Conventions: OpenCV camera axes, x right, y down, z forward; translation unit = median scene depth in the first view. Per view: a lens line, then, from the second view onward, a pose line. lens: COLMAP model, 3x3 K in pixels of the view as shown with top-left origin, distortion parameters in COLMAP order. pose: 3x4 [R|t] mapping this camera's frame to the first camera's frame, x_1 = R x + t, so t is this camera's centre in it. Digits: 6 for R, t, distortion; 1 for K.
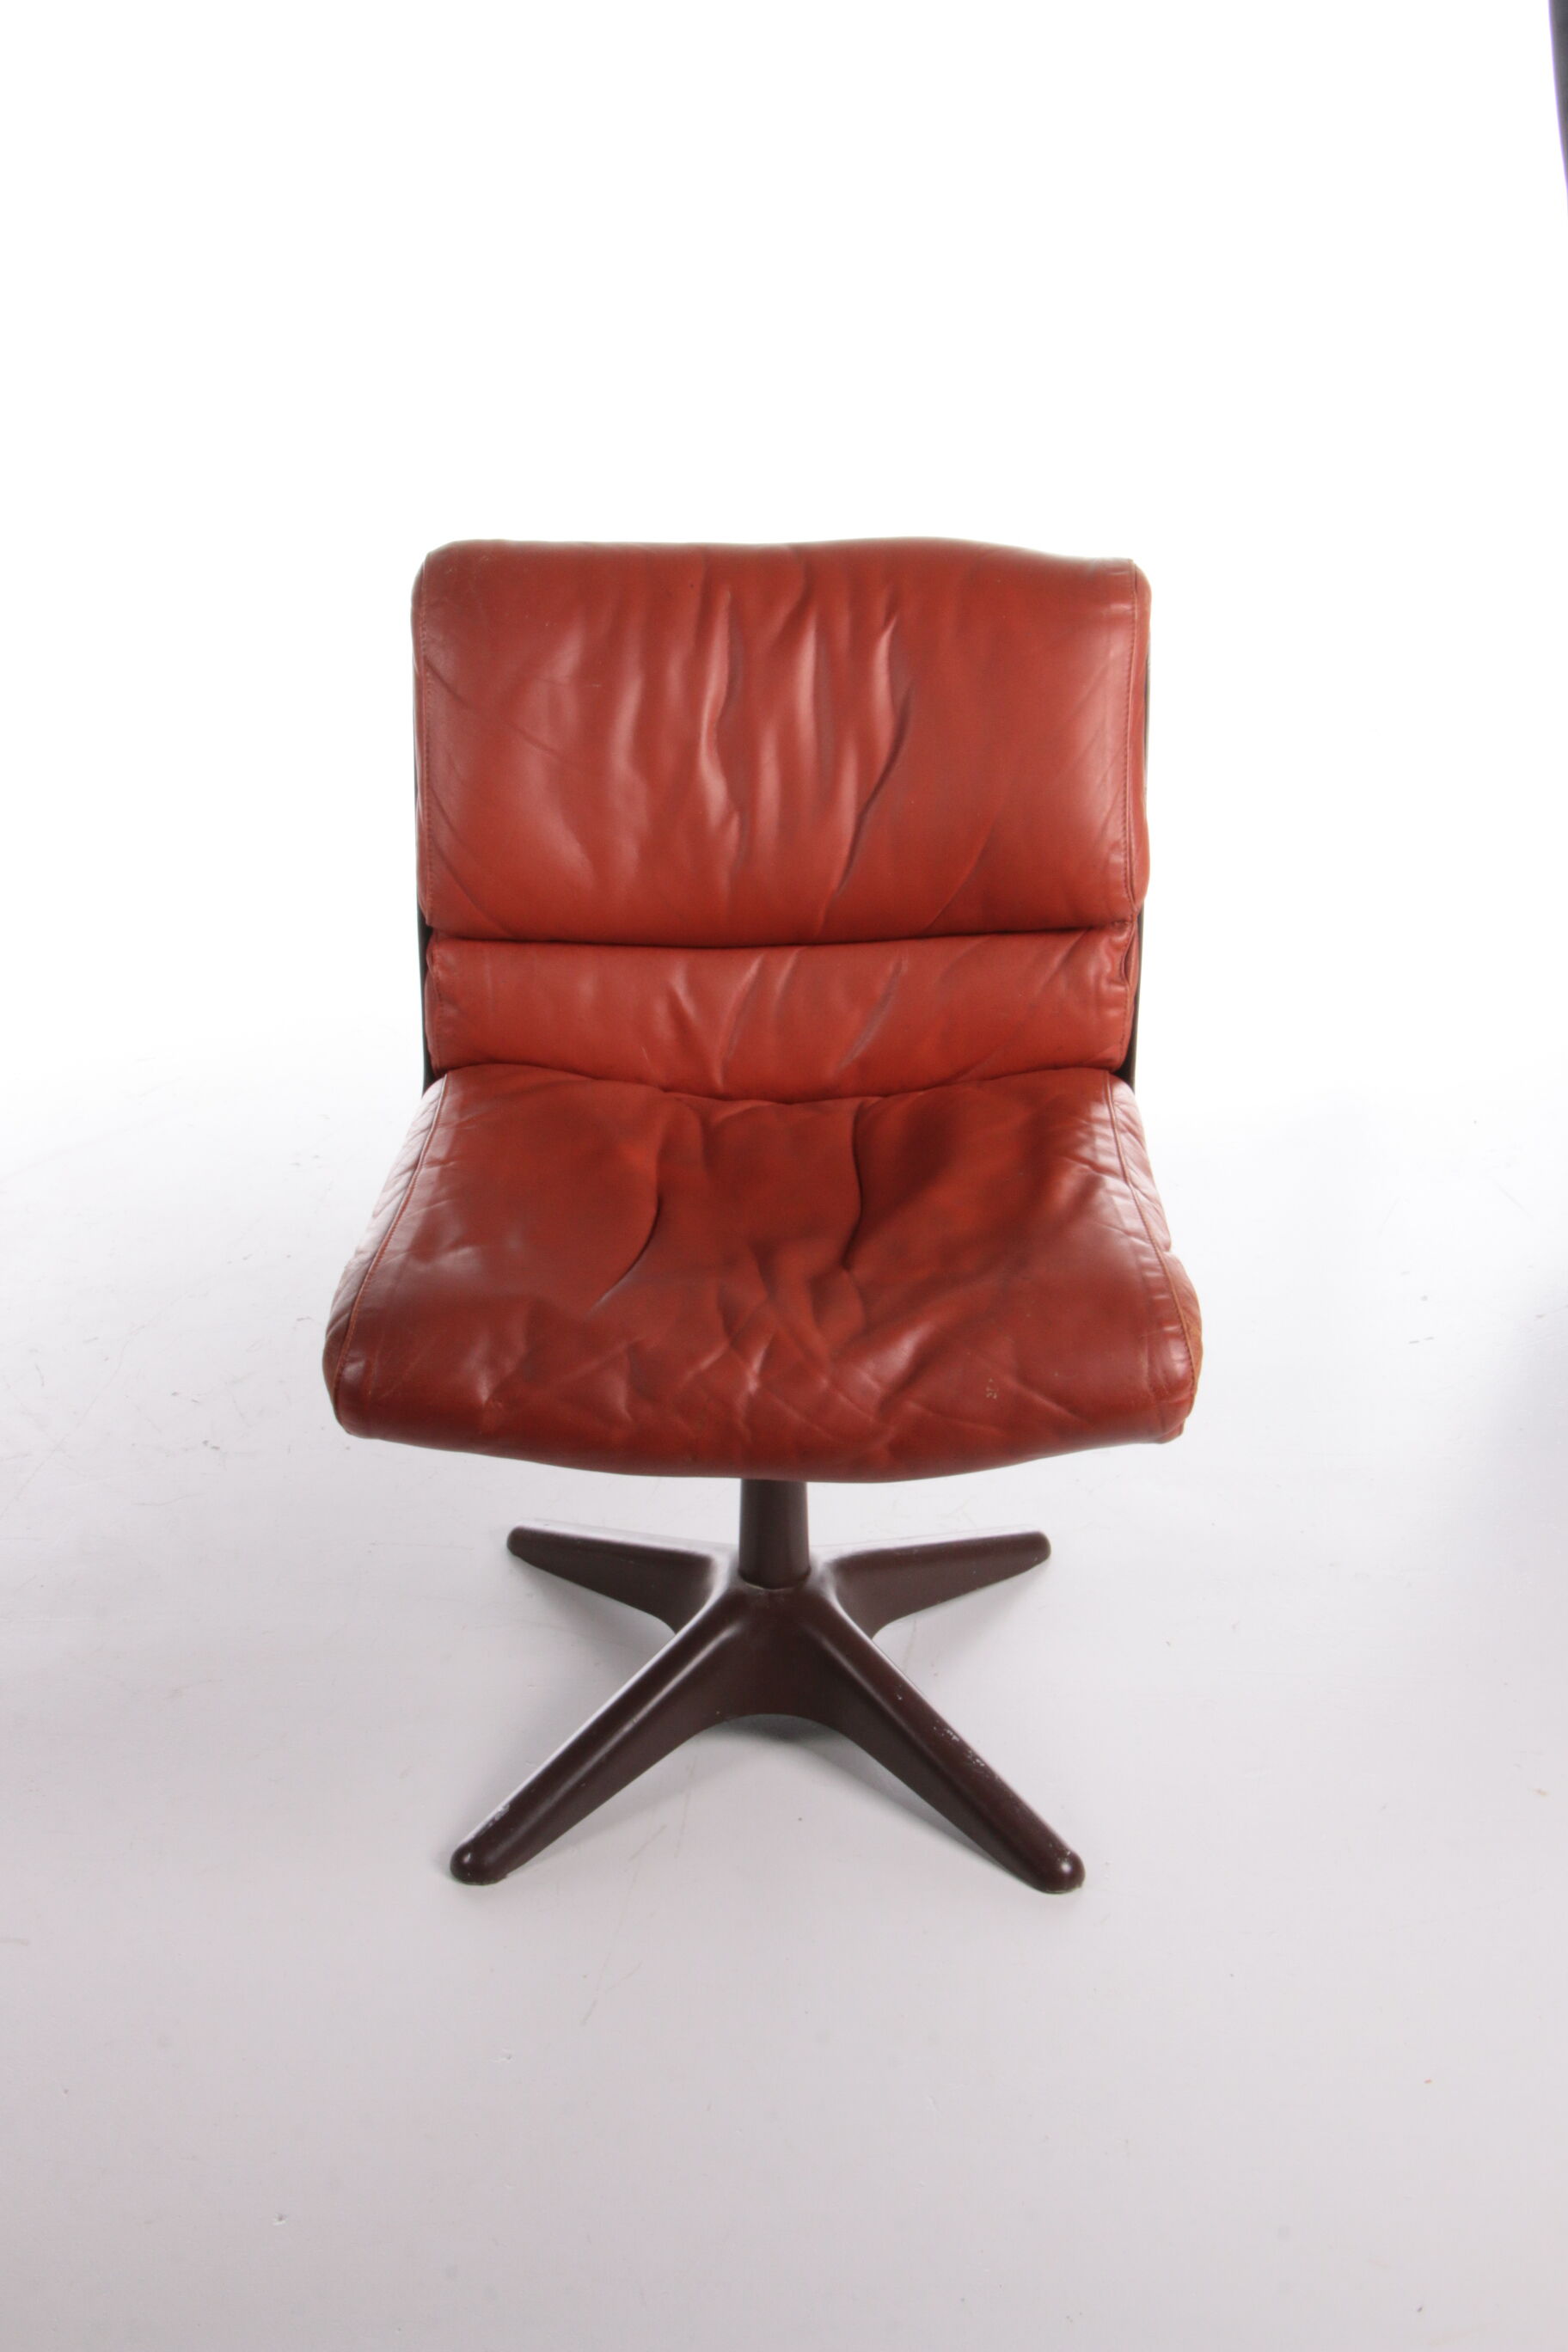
lens RADIAL K [[2841.9, 0, 784.0], [0, 2841.9, 1176.0], [0, 0, 1]] dist [0.008799, 0.025735]
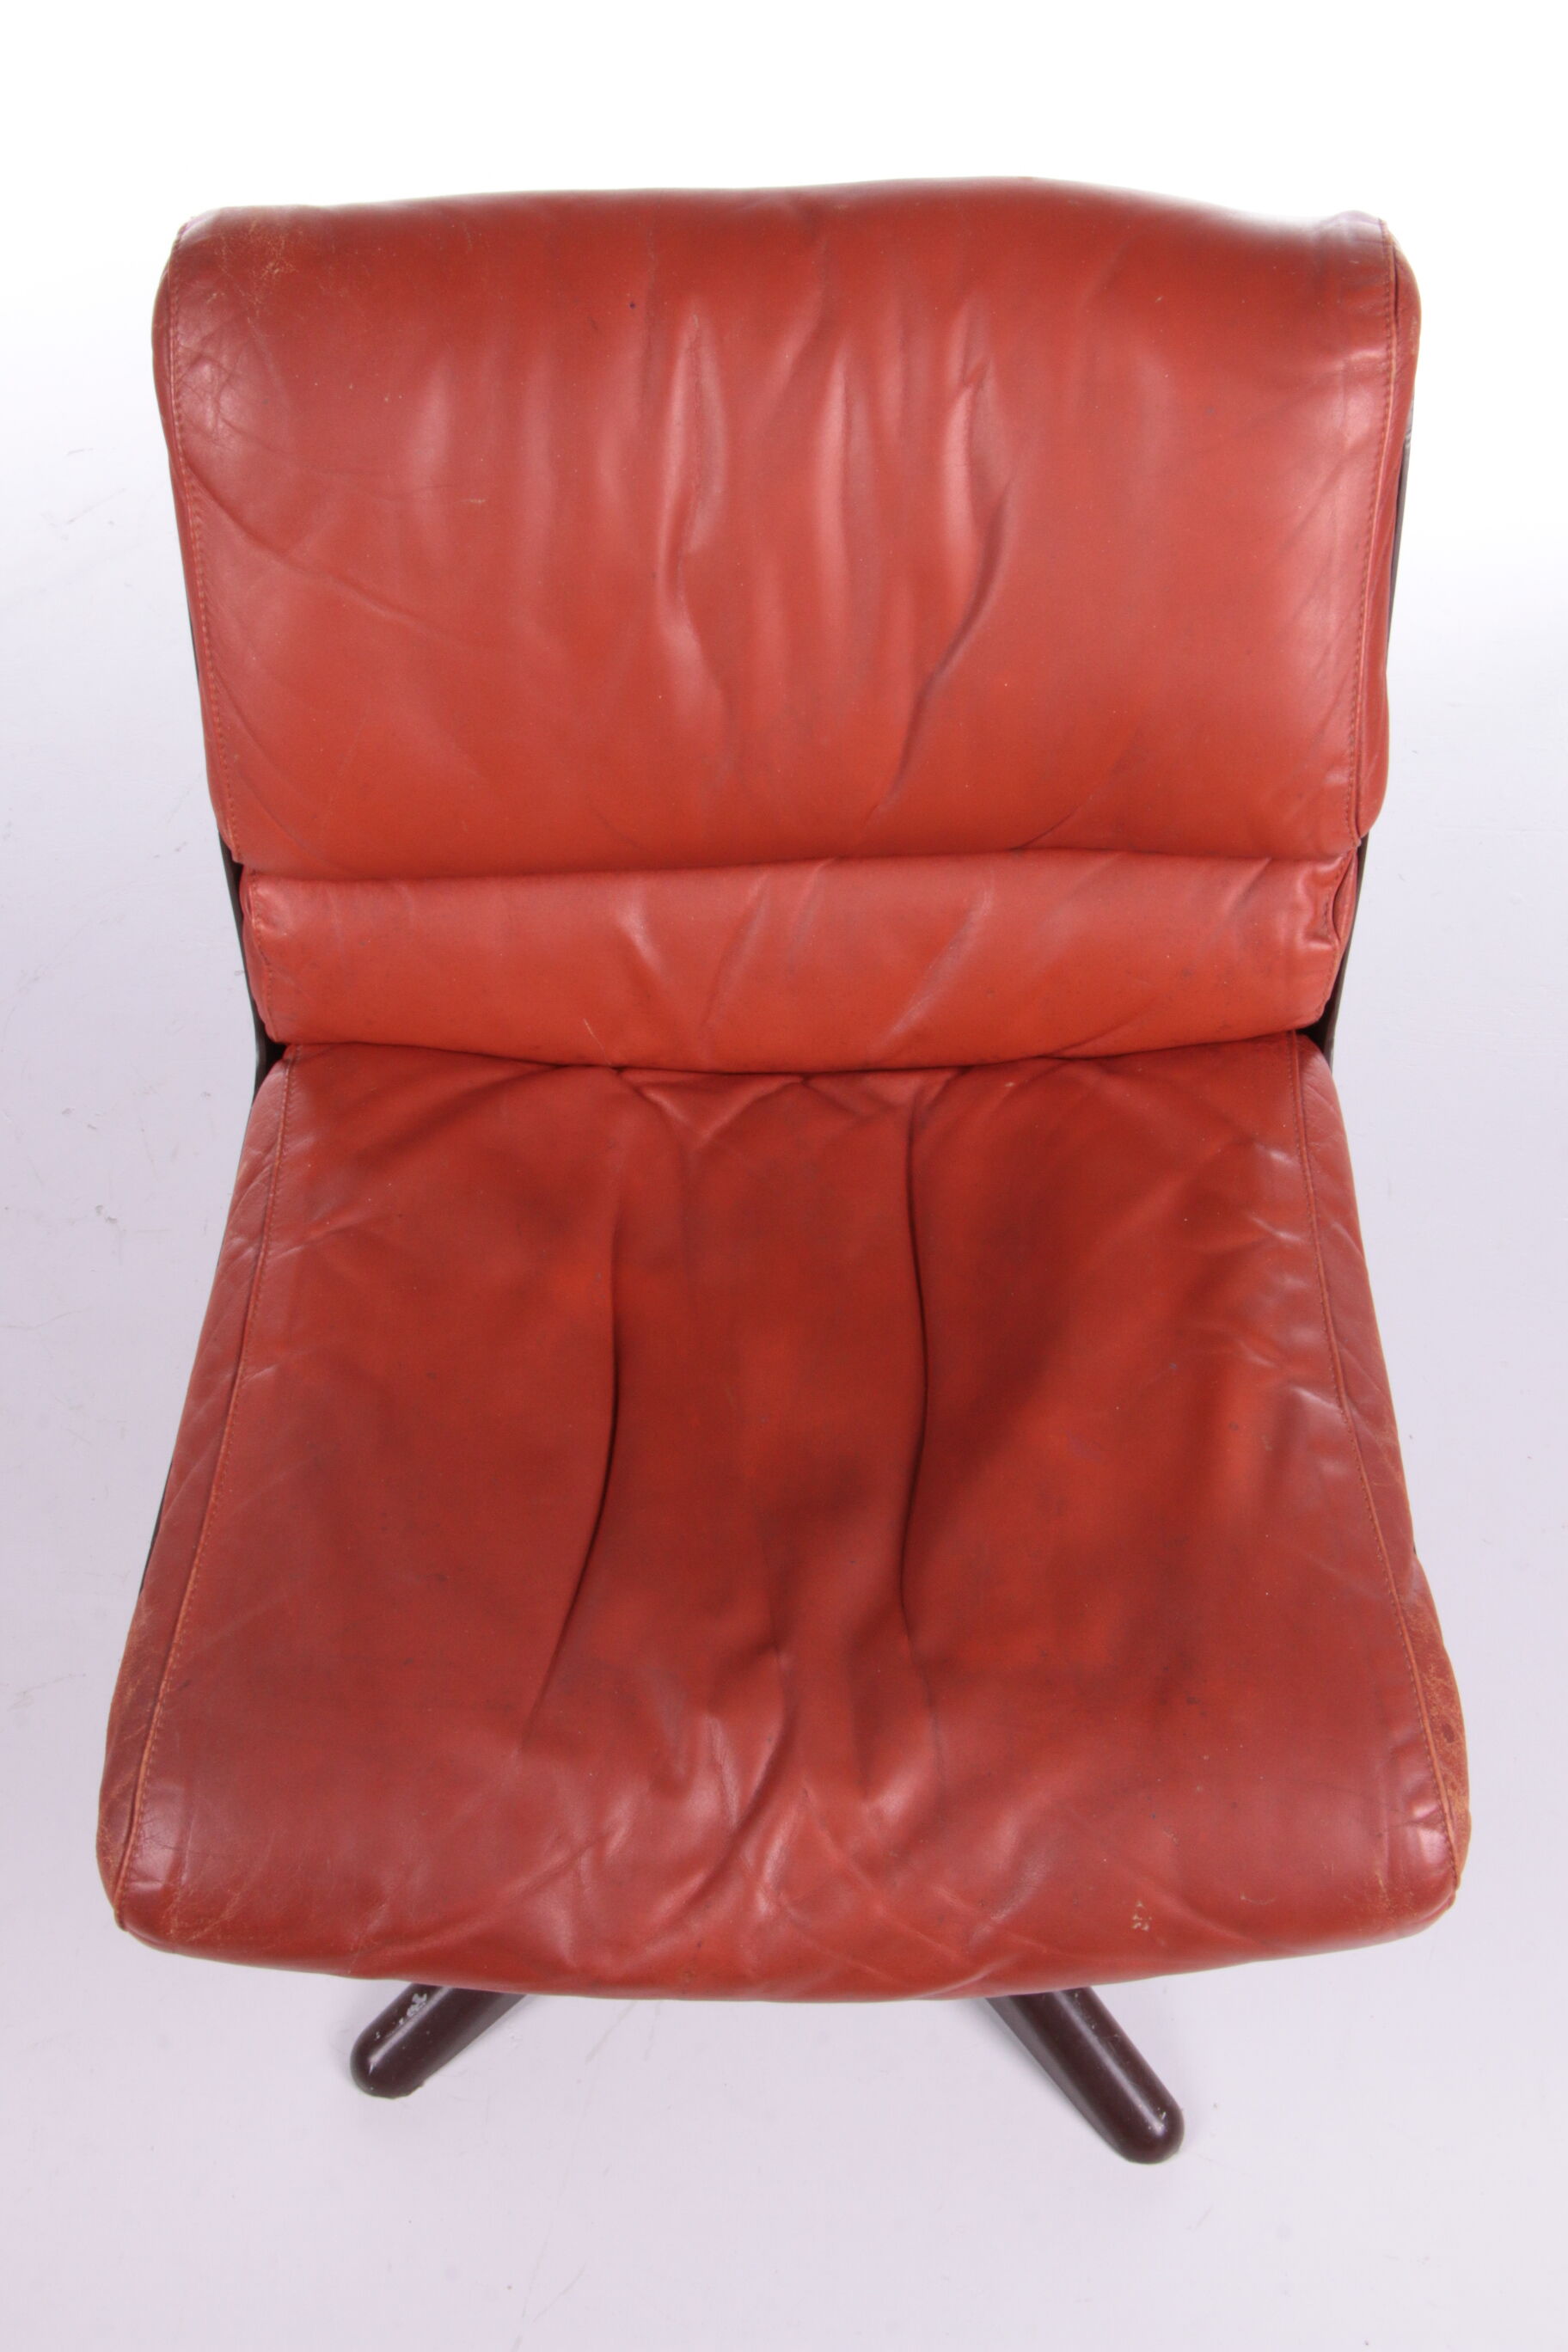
lens RADIAL K [[2841.9, 0, 784.0], [0, 2841.9, 1176.0], [0, 0, 1]] dist [0.008799, 0.025735]
pose [[0.999844, -0.016100, -0.007202, 0.000037], [0.017635, 0.919569, 0.392533, -0.272162], [0.000303, -0.392599, 0.919710, 0.389984]]
